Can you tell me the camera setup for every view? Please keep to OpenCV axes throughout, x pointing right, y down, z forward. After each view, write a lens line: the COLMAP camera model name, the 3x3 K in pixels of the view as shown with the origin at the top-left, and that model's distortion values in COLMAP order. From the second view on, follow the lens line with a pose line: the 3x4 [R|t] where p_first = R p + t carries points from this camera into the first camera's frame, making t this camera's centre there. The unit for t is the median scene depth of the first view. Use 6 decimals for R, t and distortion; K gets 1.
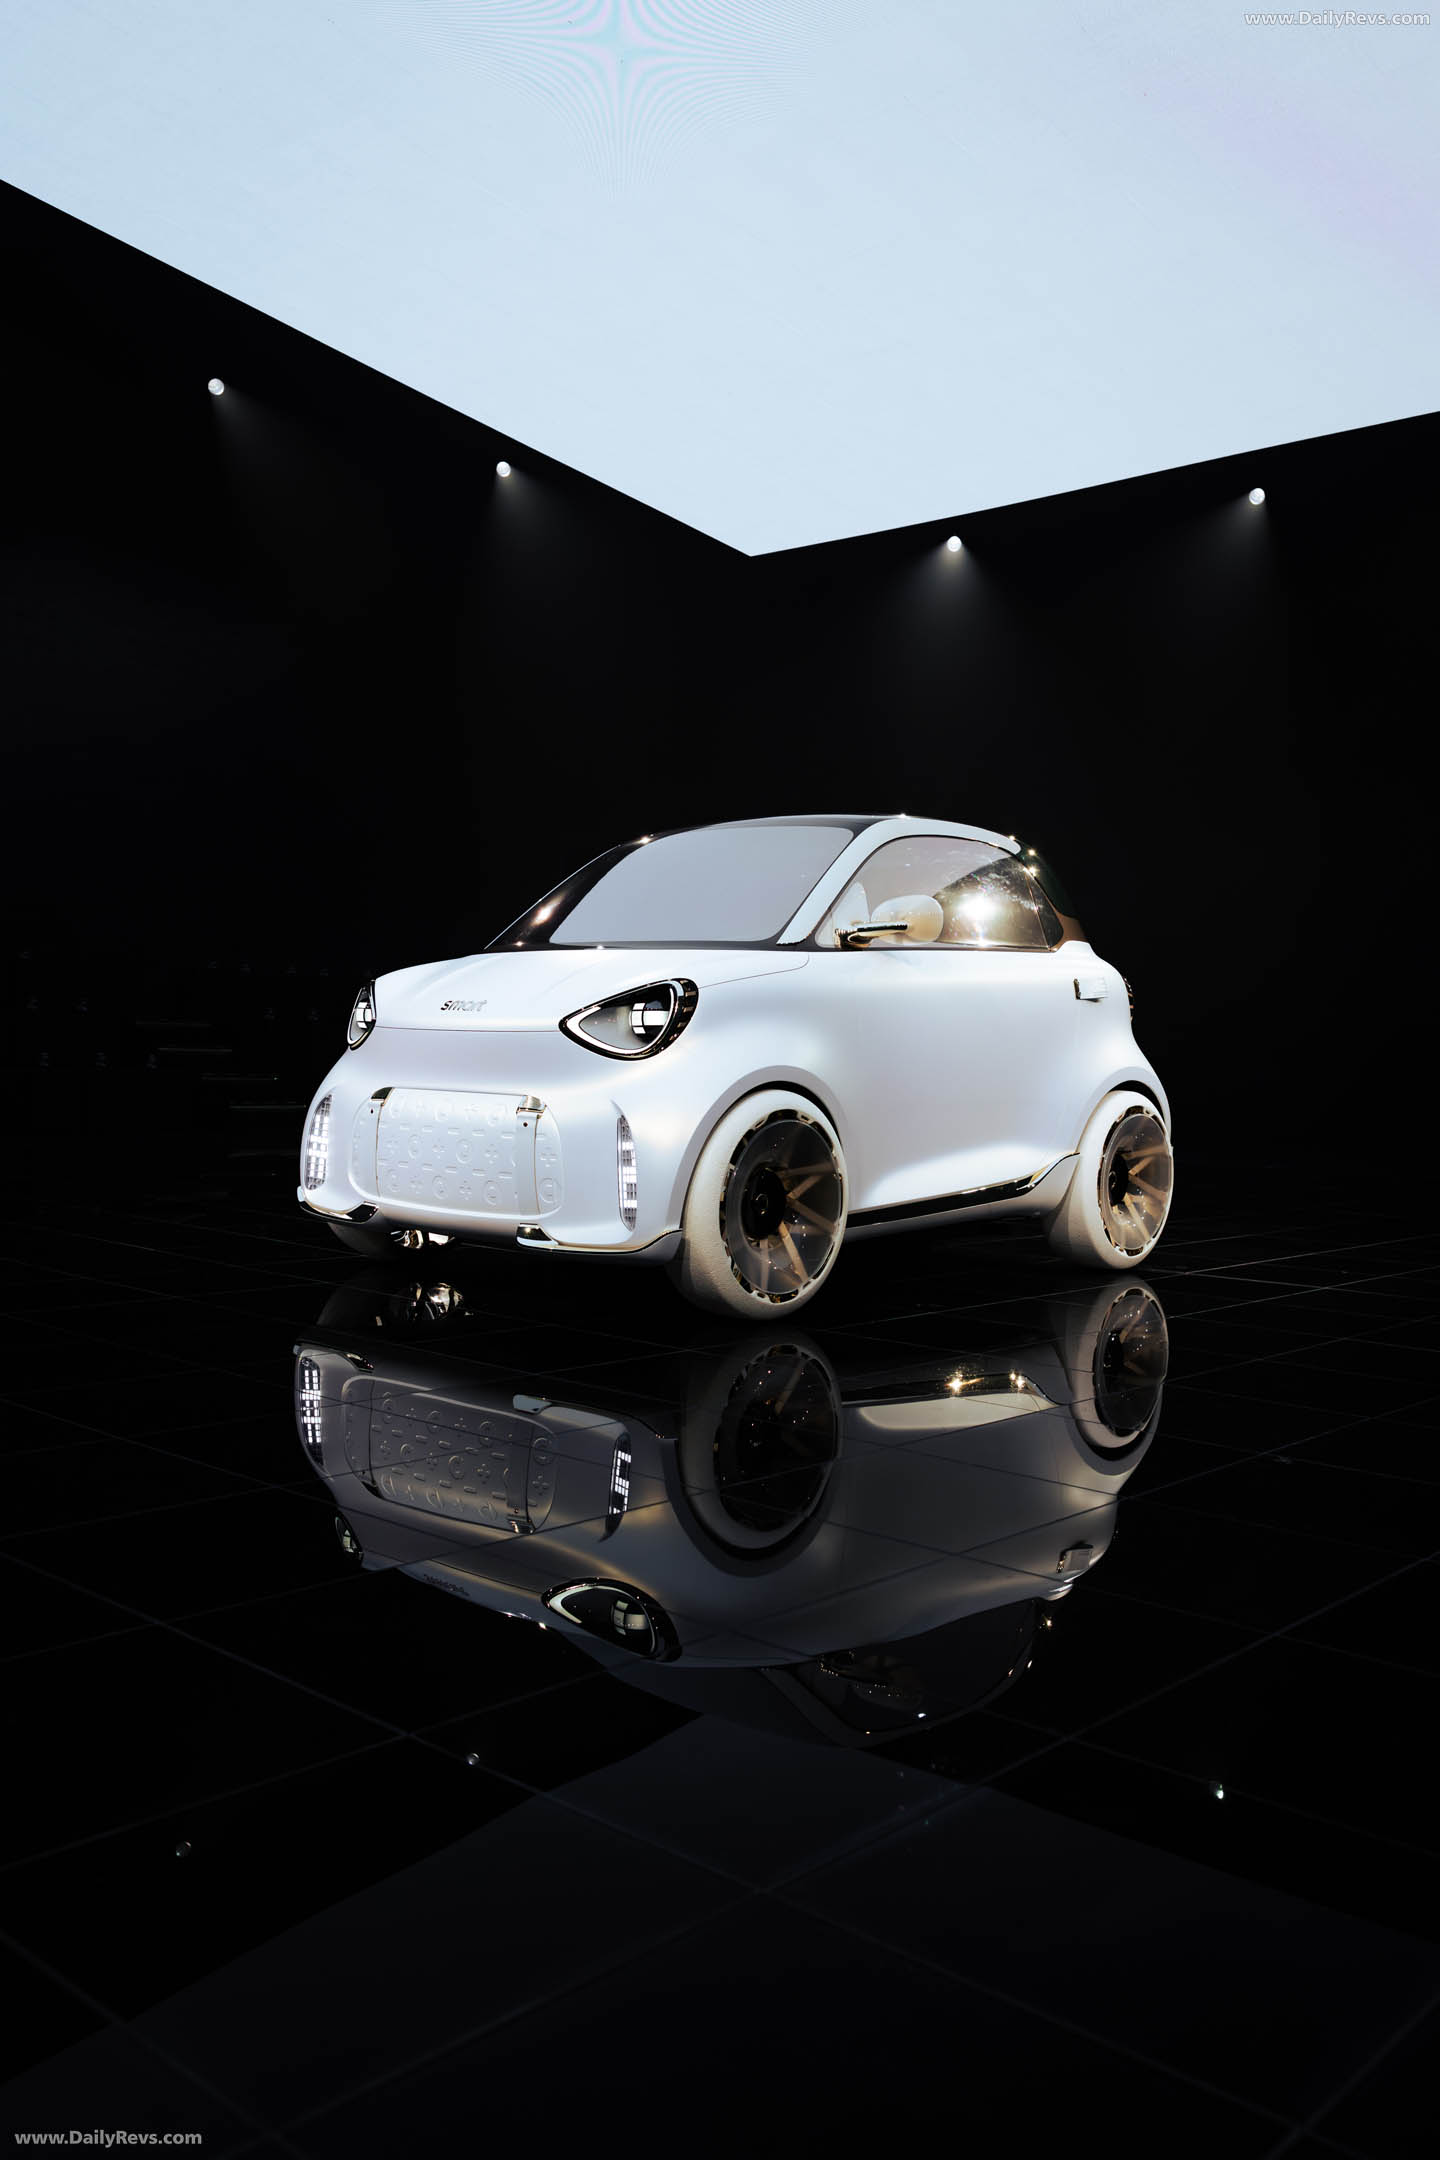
lens RADIAL K [[2212.5, 0, 708.7], [0, 2212.5, 1076.2], [0, 0, 1]] dist [0.042792, 0.000000]
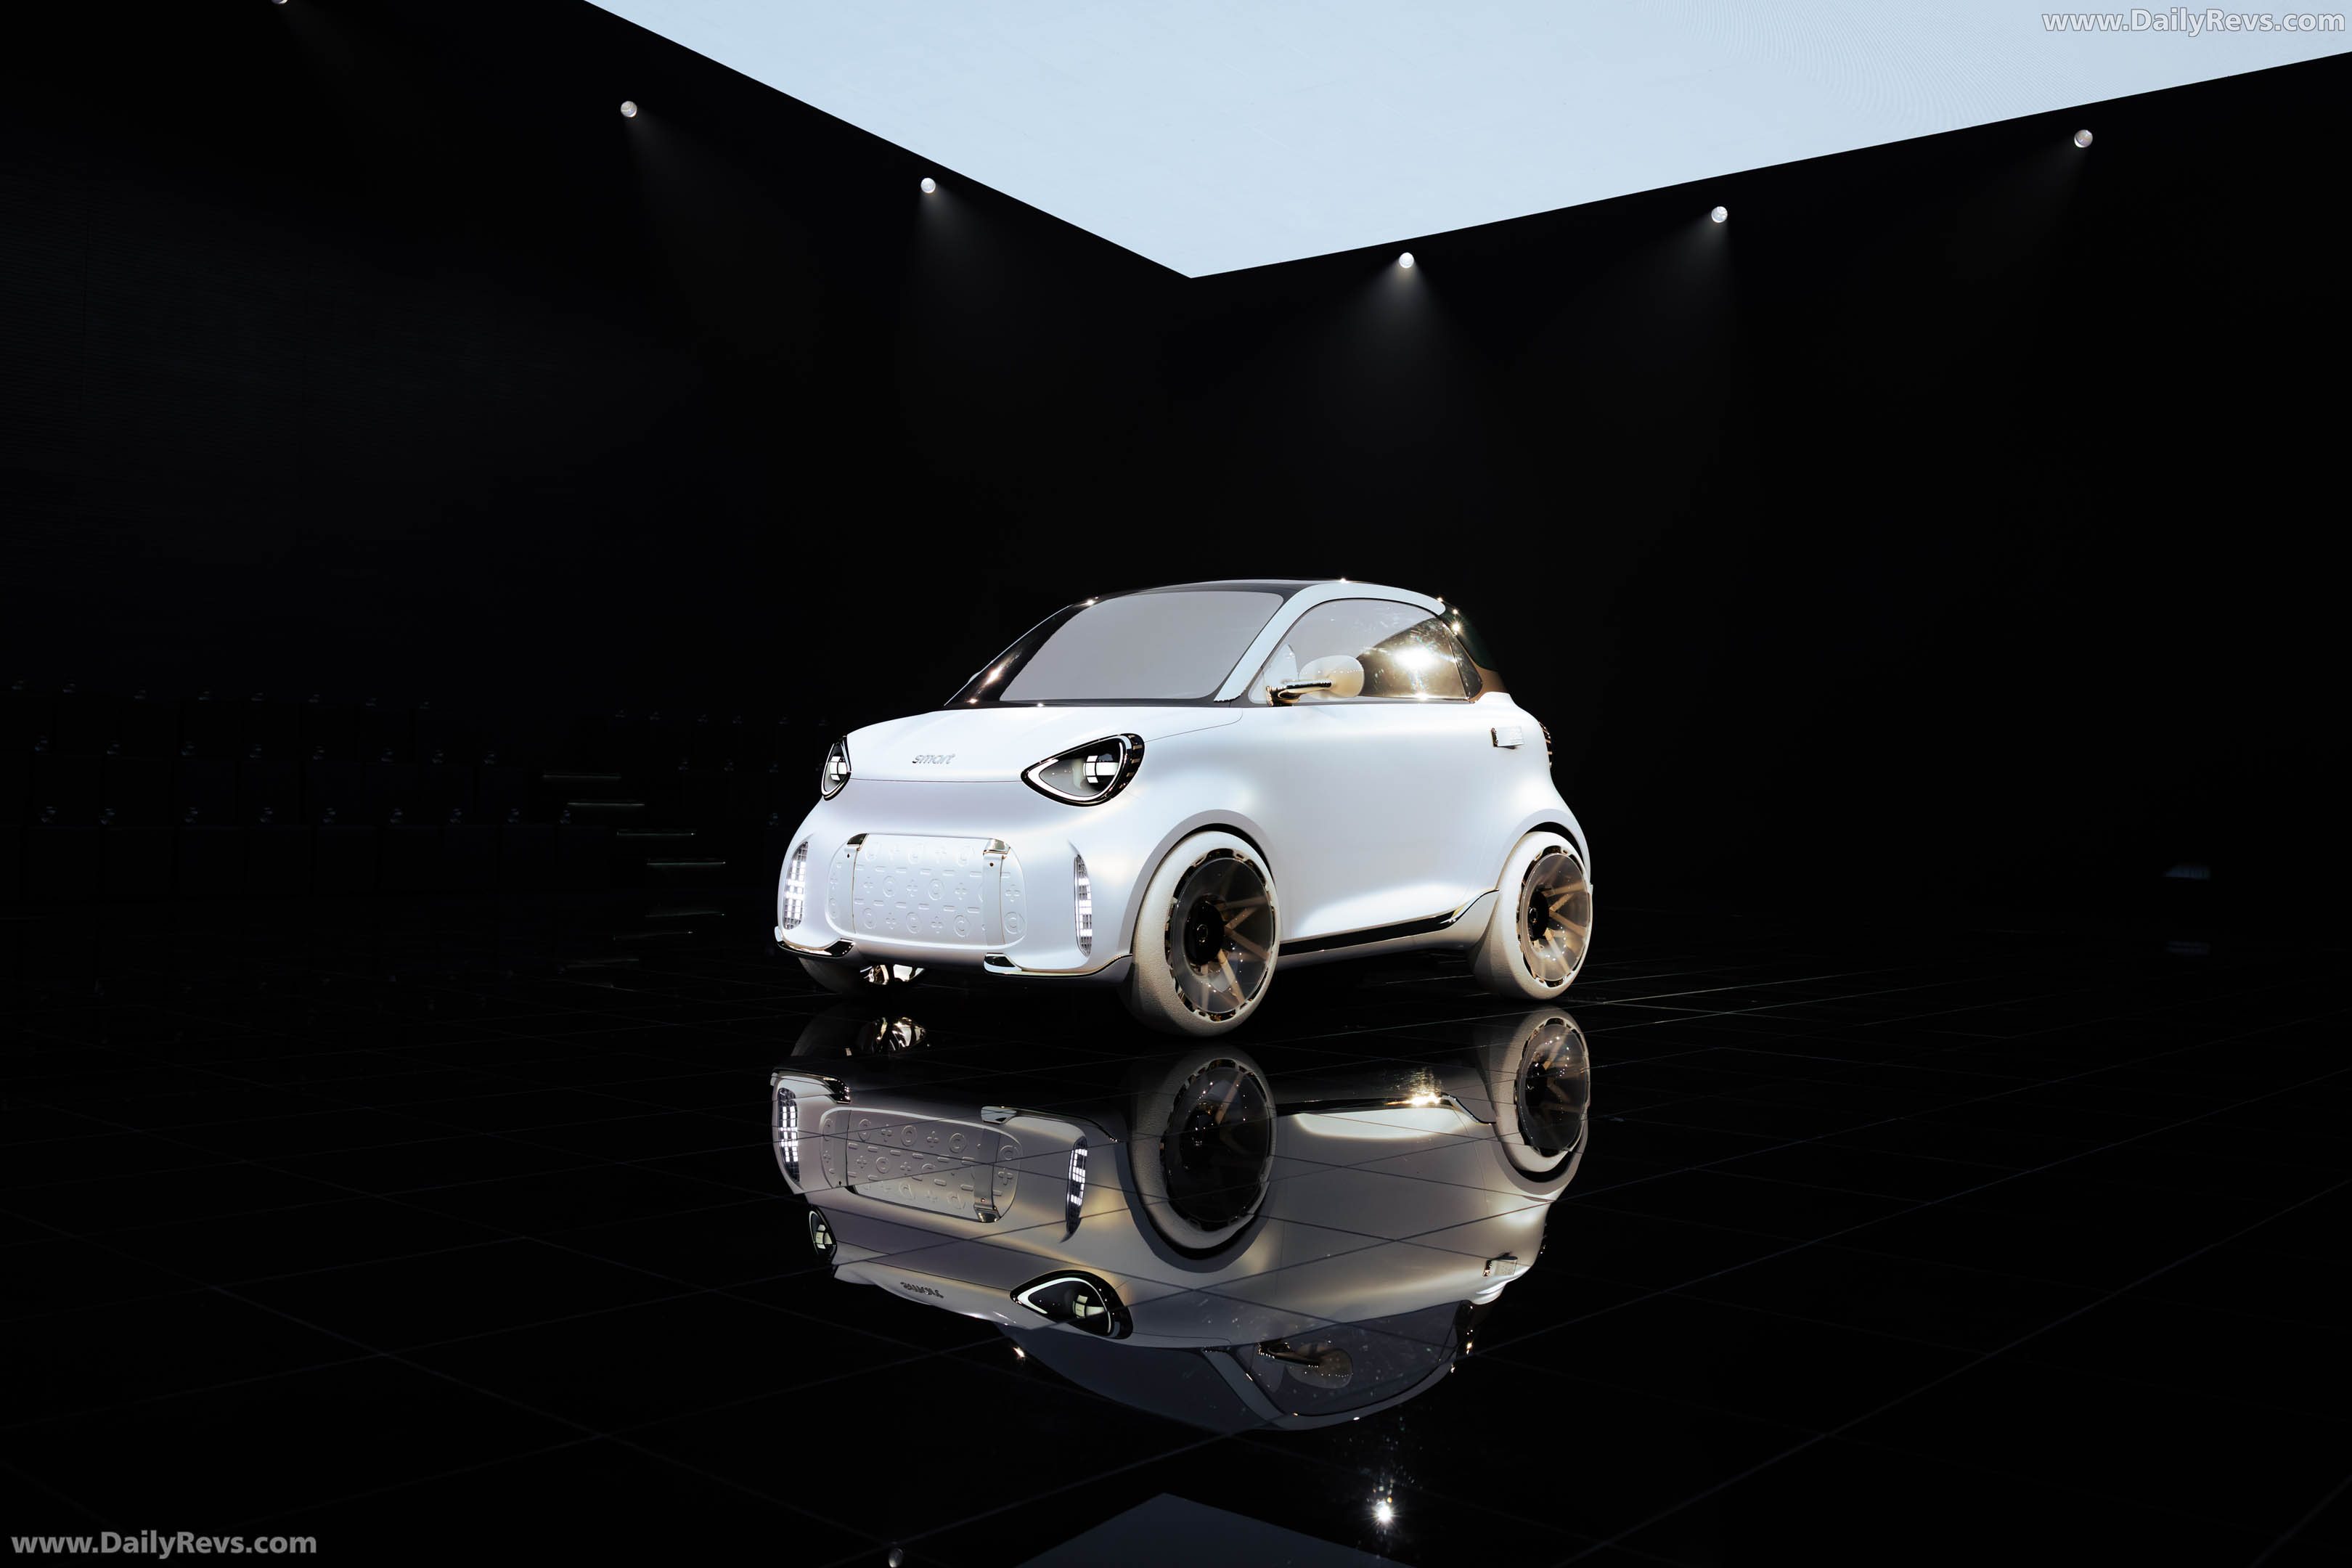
lens RADIAL K [[2519.1, 0, 1196.3], [0, 2519.1, 769.2], [0, 0, 1]] dist [0.149763, 0.000000]
pose [[0.999784, -0.009630, 0.018406, -0.001715], [0.010072, 0.999660, -0.024055, 0.004778], [-0.018168, 0.024235, 0.999541, -0.255607]]
